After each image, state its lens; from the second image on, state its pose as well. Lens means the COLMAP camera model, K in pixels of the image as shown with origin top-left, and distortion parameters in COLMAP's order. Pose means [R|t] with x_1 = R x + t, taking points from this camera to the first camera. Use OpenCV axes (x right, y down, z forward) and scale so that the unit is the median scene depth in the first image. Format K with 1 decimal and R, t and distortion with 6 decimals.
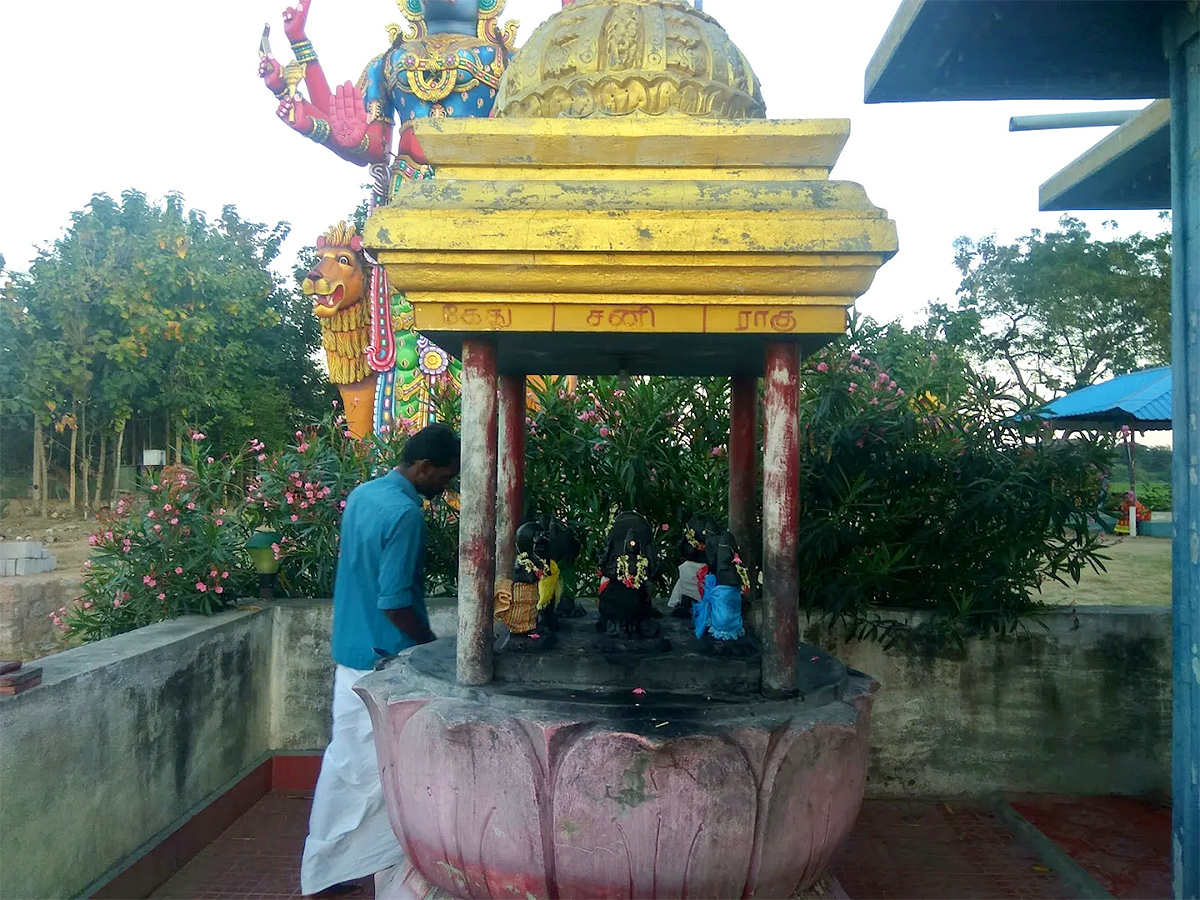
lens RADIAL K [[908.1, 0, 600.0], [0, 908.1, 450.0], [0, 0, 1]] dist [0.036565, -0.001371]
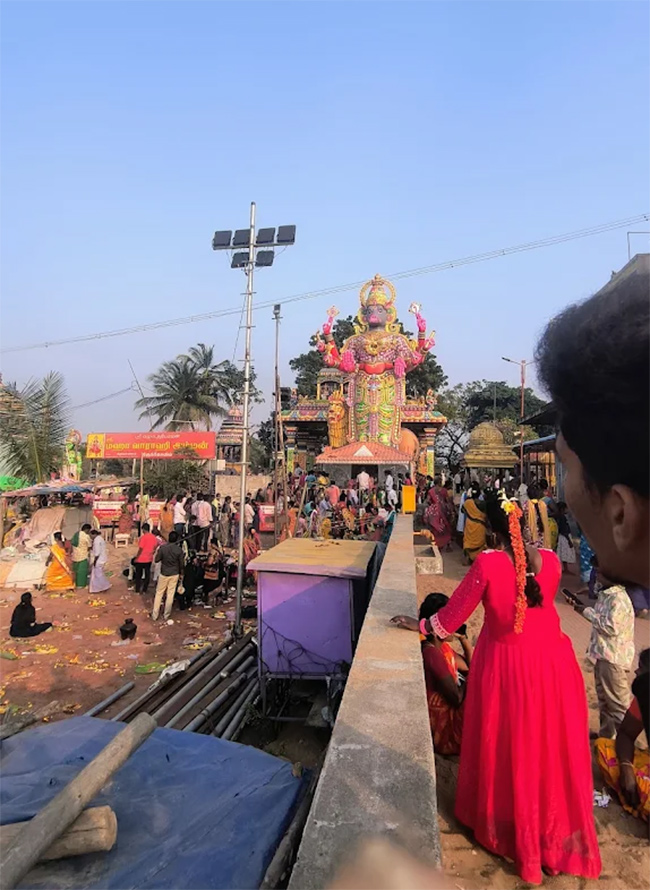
lens RADIAL K [[506.4, 0, 326.7], [0, 506.4, 409.1], [0, 0, 1]] dist [0.000286, 0.000050]
pose [[0.994537, 0.006252, -0.104196, -0.162871], [-0.017758, 0.993788, -0.109868, -0.016990], [0.102862, 0.111118, 0.988470, -0.650240]]
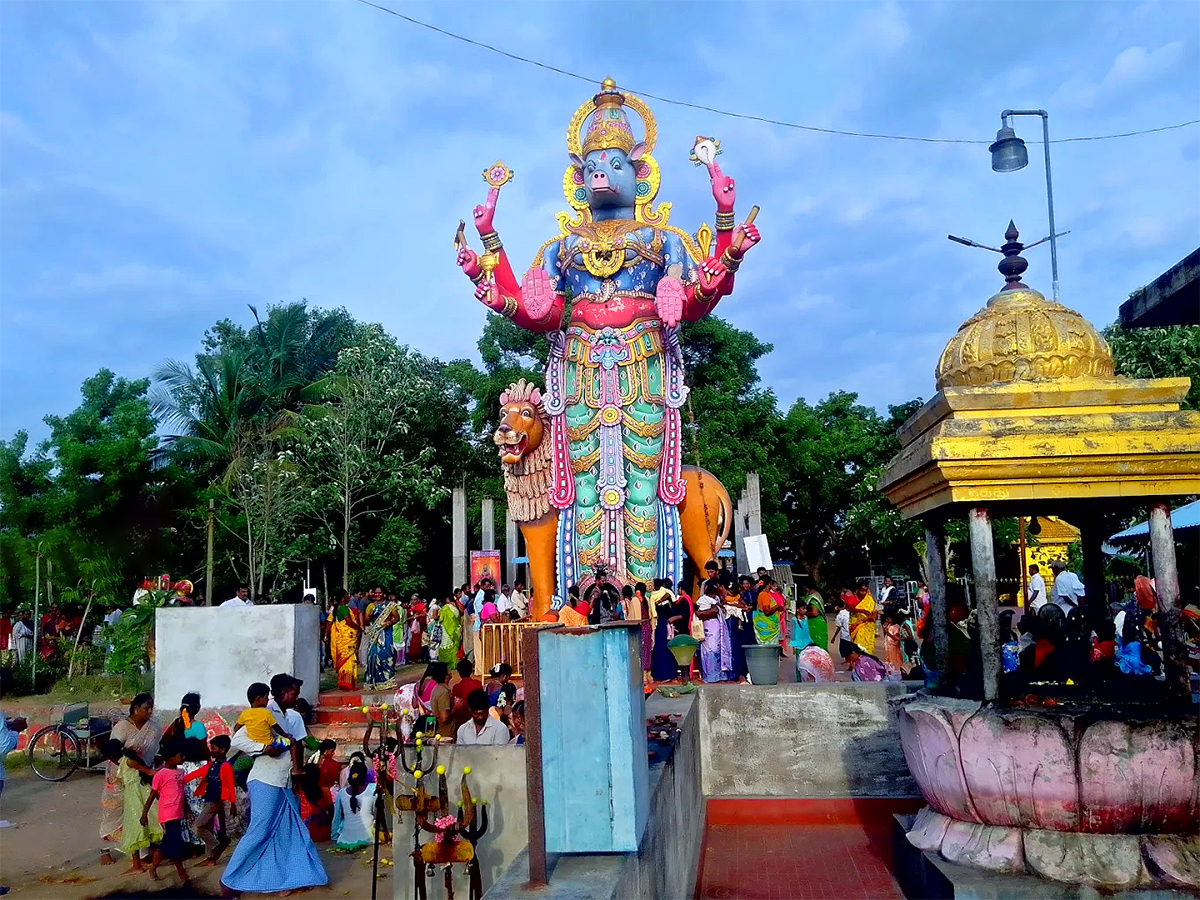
lens RADIAL K [[903.8, 0, 614.9], [0, 903.8, 491.1], [0, 0, 1]] dist [0.008002, -0.003248]
pose [[0.997220, -0.040572, -0.062496, -0.108988], [0.034615, 0.995006, -0.093619, -0.000654], [0.065982, 0.091196, 0.993645, -0.121169]]
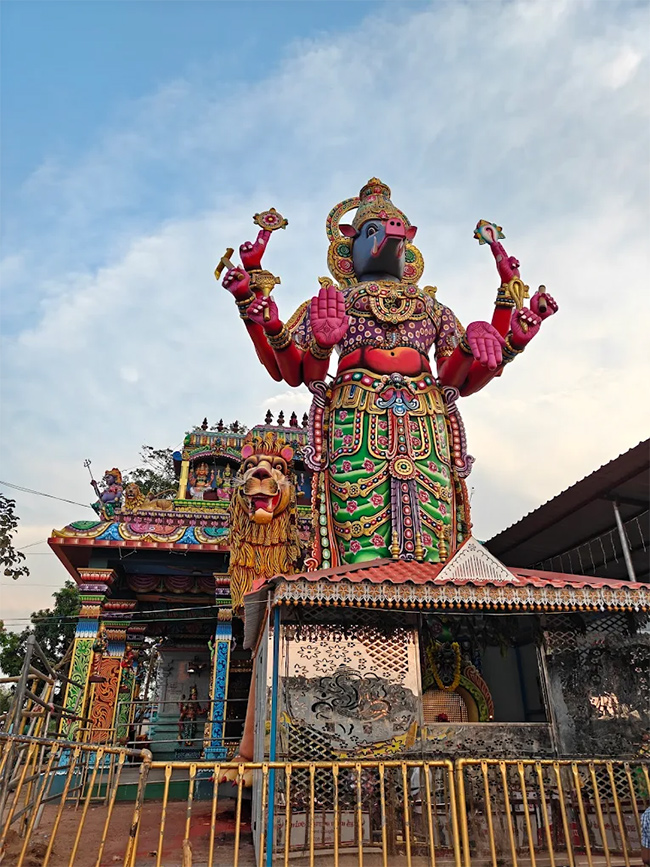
lens RADIAL K [[598.3, 0, 325.0], [0, 598.3, 447.2], [0, 0, 1]] dist [0.017282, -0.000443]
pose [[0.977247, 0.081899, 0.195656, -0.380075], [0.008457, 0.906669, -0.421758, 0.033975], [-0.211937, 0.413817, 0.885347, 0.469622]]
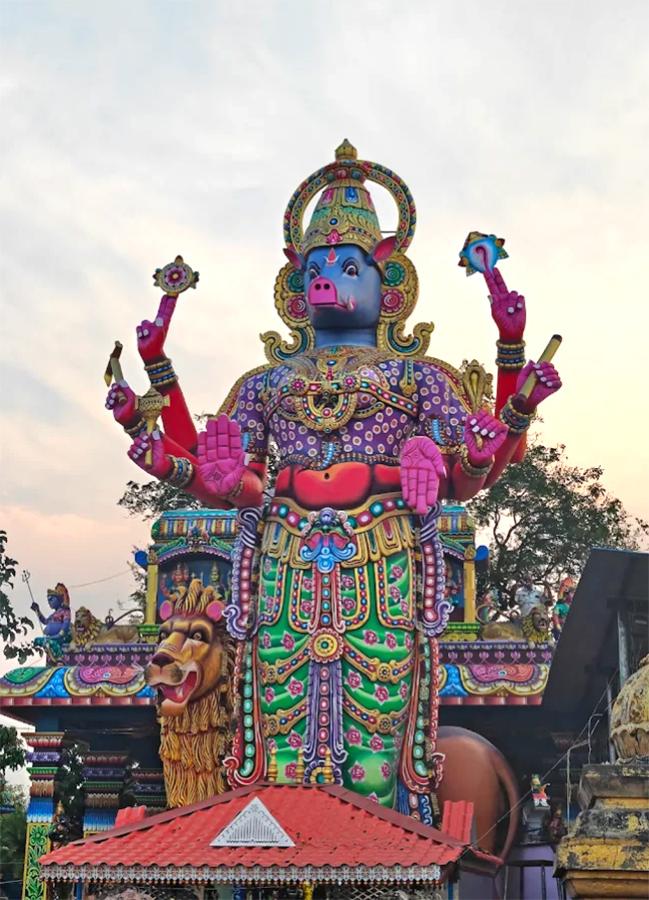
lens RADIAL K [[1488.5, 0, 322.8], [0, 1488.5, 407.3], [0, 0, 1]] dist [0.056024, -0.288272]
pose [[0.993607, -0.026075, -0.109843, -0.047546], [-0.007837, 0.954683, -0.297521, -0.029004], [0.112623, 0.296480, 0.948375, -0.193441]]
